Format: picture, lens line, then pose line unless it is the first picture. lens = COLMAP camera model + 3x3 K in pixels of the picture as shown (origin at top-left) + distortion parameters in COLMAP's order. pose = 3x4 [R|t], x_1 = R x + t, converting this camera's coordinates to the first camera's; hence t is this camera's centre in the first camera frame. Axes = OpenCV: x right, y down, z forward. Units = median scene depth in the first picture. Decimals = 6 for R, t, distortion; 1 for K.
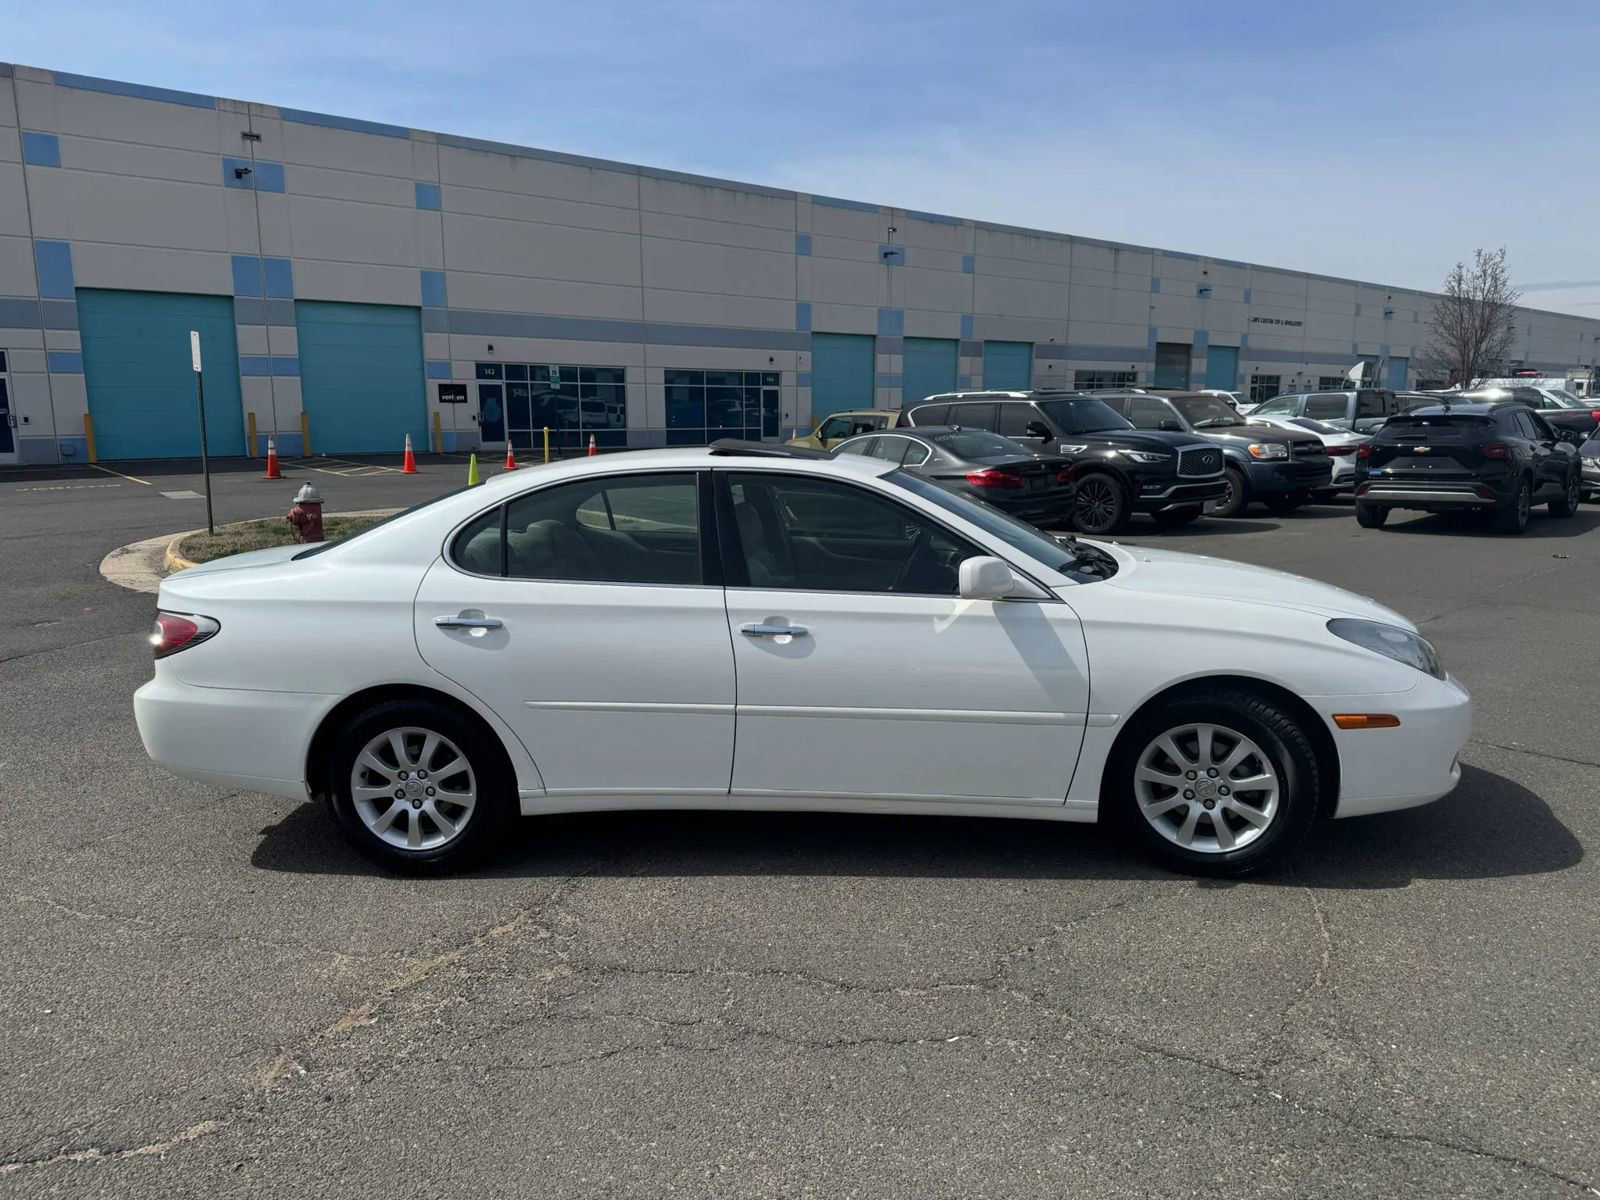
lens RADIAL K [[1135.6, 0, 791.7], [0, 1135.6, 628.8], [0, 0, 1]] dist [0.044322, -0.064156]
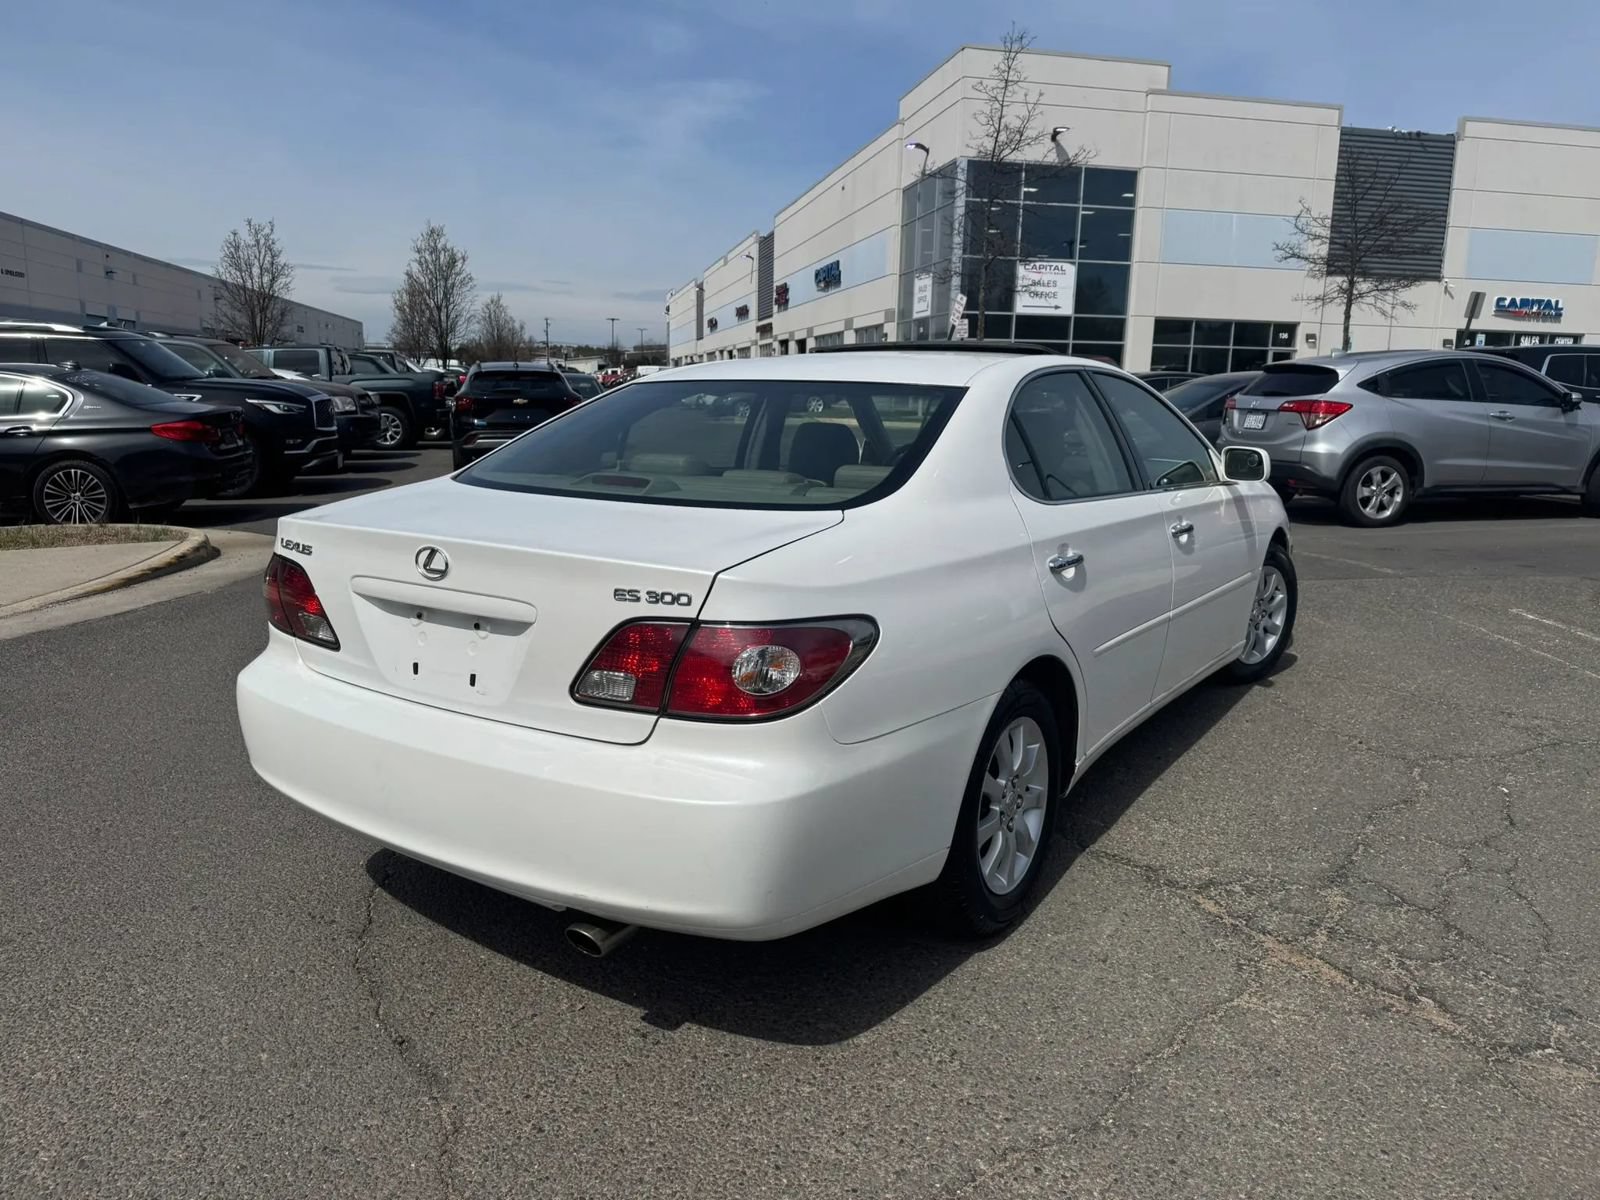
lens RADIAL K [[1126.6, 0, 811.7], [0, 1126.6, 597.8], [0, 0, 1]] dist [0.045947, -0.066100]
pose [[0.474596, -0.144500, 0.868262, -0.990965], [0.143644, 0.985923, 0.085565, -0.067719], [-0.868404, 0.084112, 0.488672, 0.750395]]
